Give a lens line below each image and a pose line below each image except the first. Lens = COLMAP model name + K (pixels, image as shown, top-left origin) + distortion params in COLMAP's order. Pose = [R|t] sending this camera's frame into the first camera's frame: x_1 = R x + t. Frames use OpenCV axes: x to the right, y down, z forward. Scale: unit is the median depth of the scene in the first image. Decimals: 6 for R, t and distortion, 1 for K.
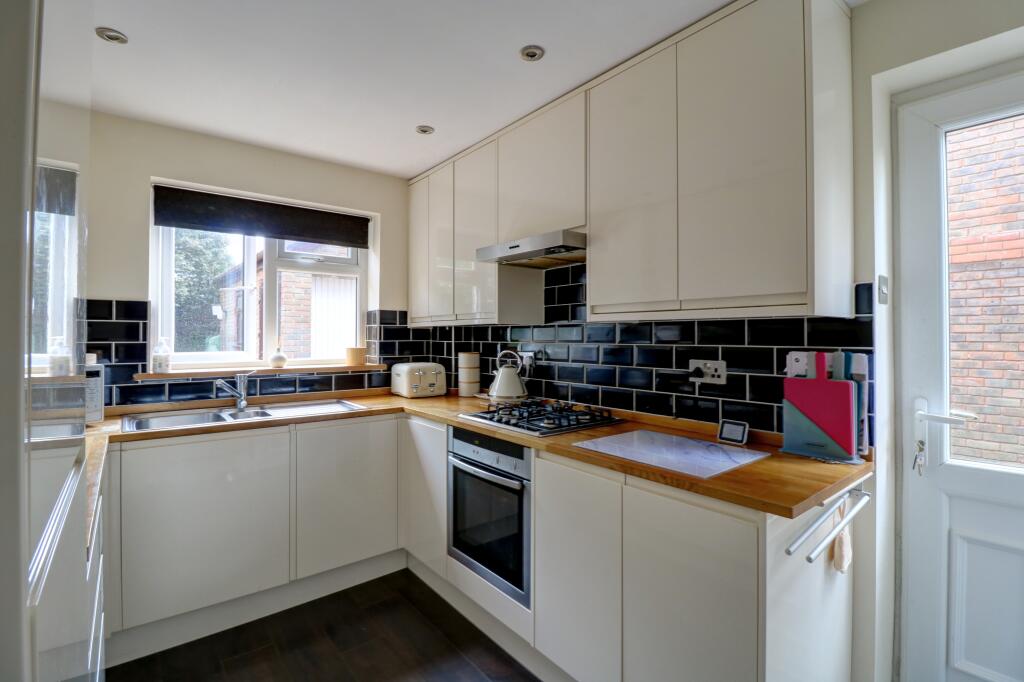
lens RADIAL K [[481.8, 0, 510.6], [0, 481.8, 334.9], [0, 0, 1]] dist [-0.002385, -0.003668]
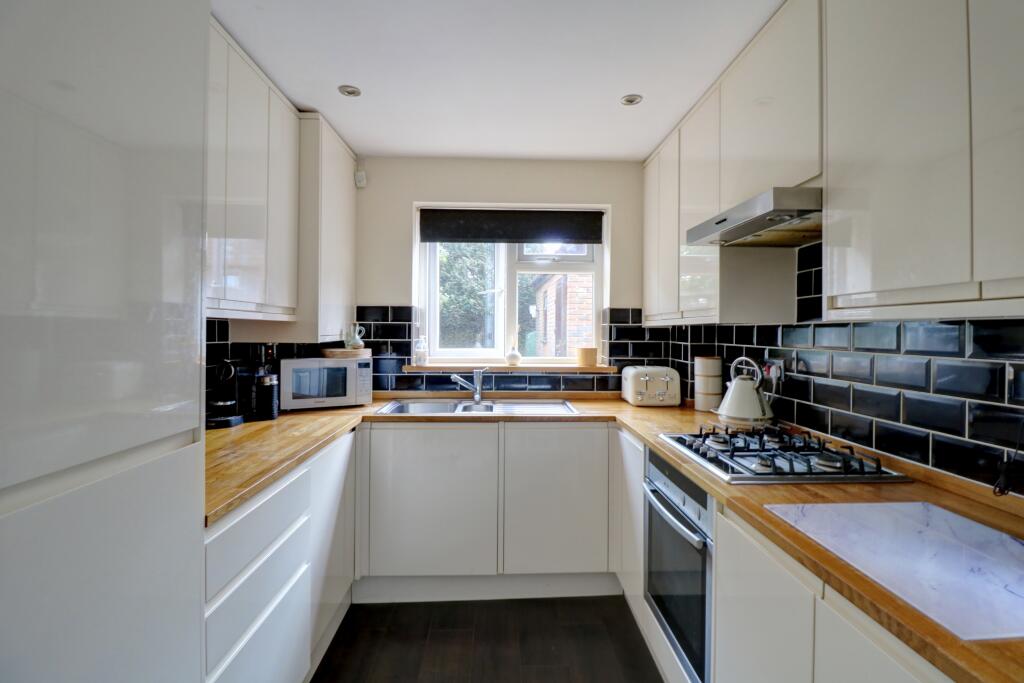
lens RADIAL K [[481.8, 0, 515.4], [0, 481.8, 333.4], [0, 0, 1]] dist [-0.002385, -0.003668]
pose [[0.808565, 0.007167, -0.588363, 0.166345], [-0.004235, 0.999971, 0.006361, -0.010168], [0.588392, -0.002652, 0.808572, 0.176470]]
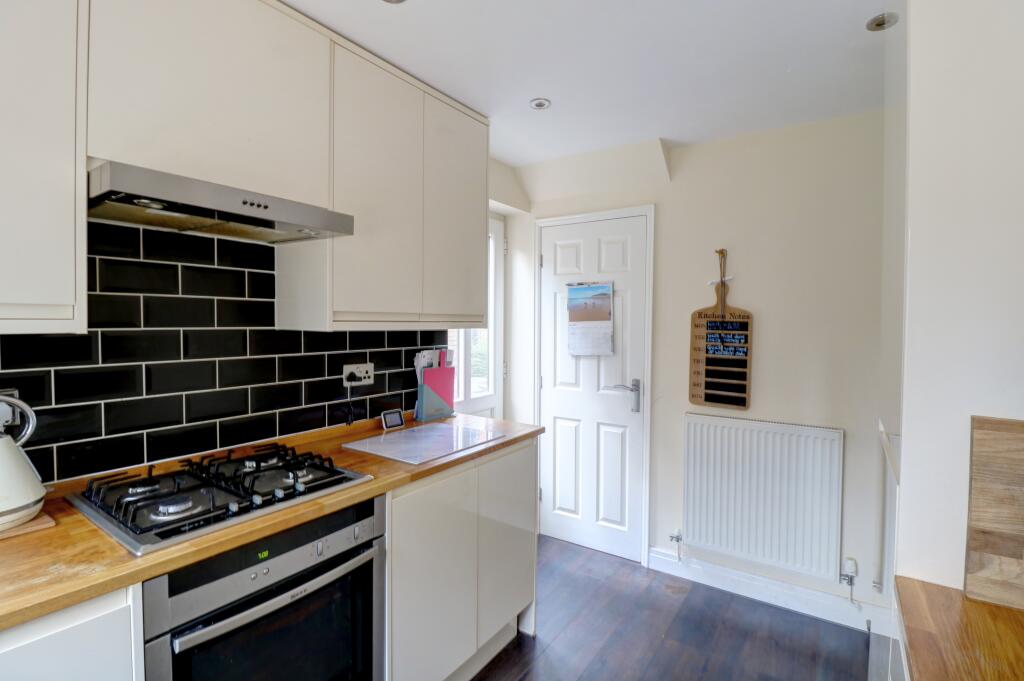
lens RADIAL K [[481.8, 0, 510.8], [0, 481.8, 338.3], [0, 0, 1]] dist [-0.002385, -0.003668]
pose [[-0.295637, -0.022993, 0.955024, -0.562001], [0.006096, 0.999645, 0.025954, -0.024718], [-0.955281, 0.013495, -0.295392, 0.764821]]
